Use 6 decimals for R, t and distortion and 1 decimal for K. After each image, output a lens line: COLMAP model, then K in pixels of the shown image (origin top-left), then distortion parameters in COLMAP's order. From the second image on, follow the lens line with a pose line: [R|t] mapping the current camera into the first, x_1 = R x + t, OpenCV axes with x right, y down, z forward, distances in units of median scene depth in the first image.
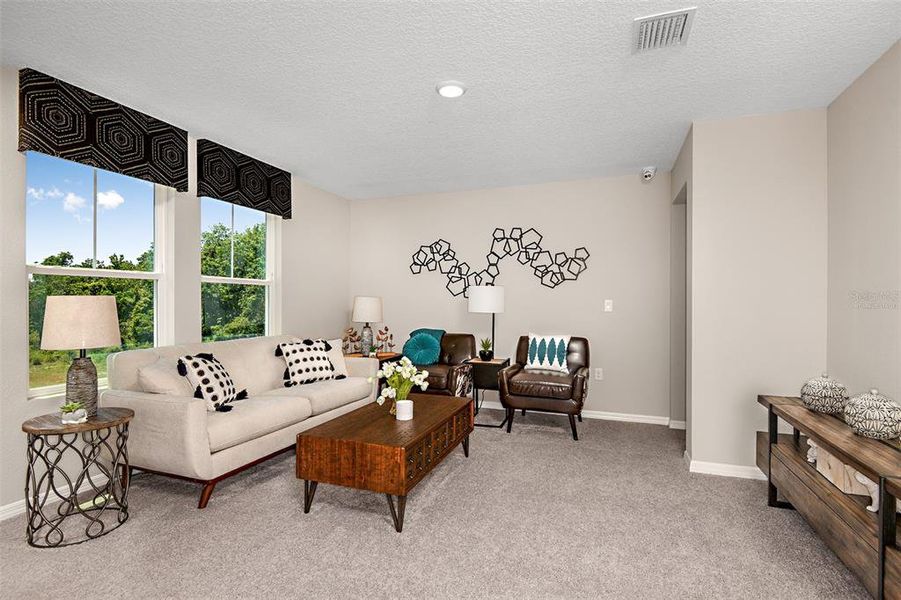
lens RADIAL K [[429.7, 0, 450.5], [0, 429.7, 300.0], [0, 0, 1]] dist [-0.000307, 0.000100]
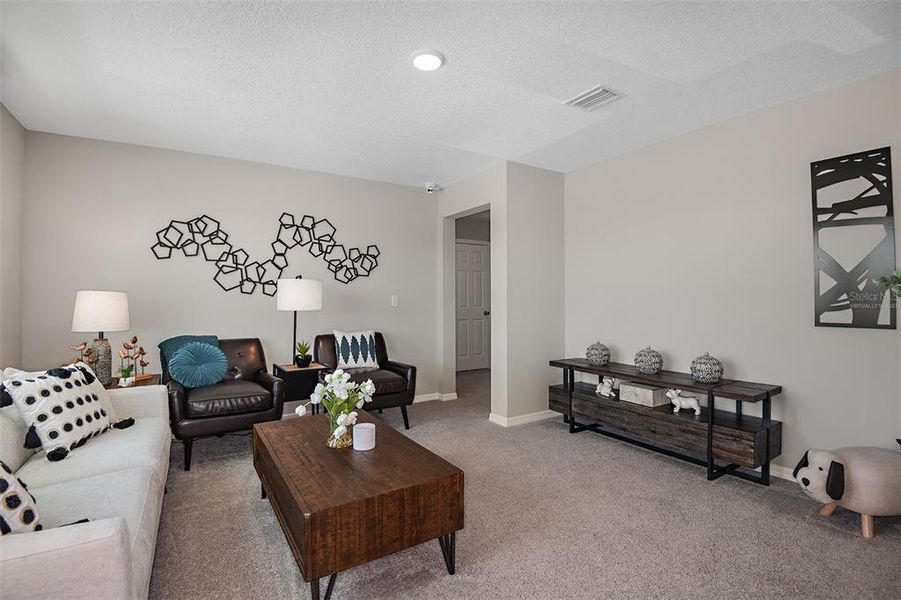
lens RADIAL K [[429.7, 0, 450.5], [0, 429.7, 300.0], [0, 0, 1]] dist [-0.000307, 0.000100]
pose [[0.611820, -0.009029, 0.790945, -0.377943], [-0.000095, 0.999934, 0.011488, -0.002144], [-0.790997, -0.007104, 0.611779, 0.216278]]
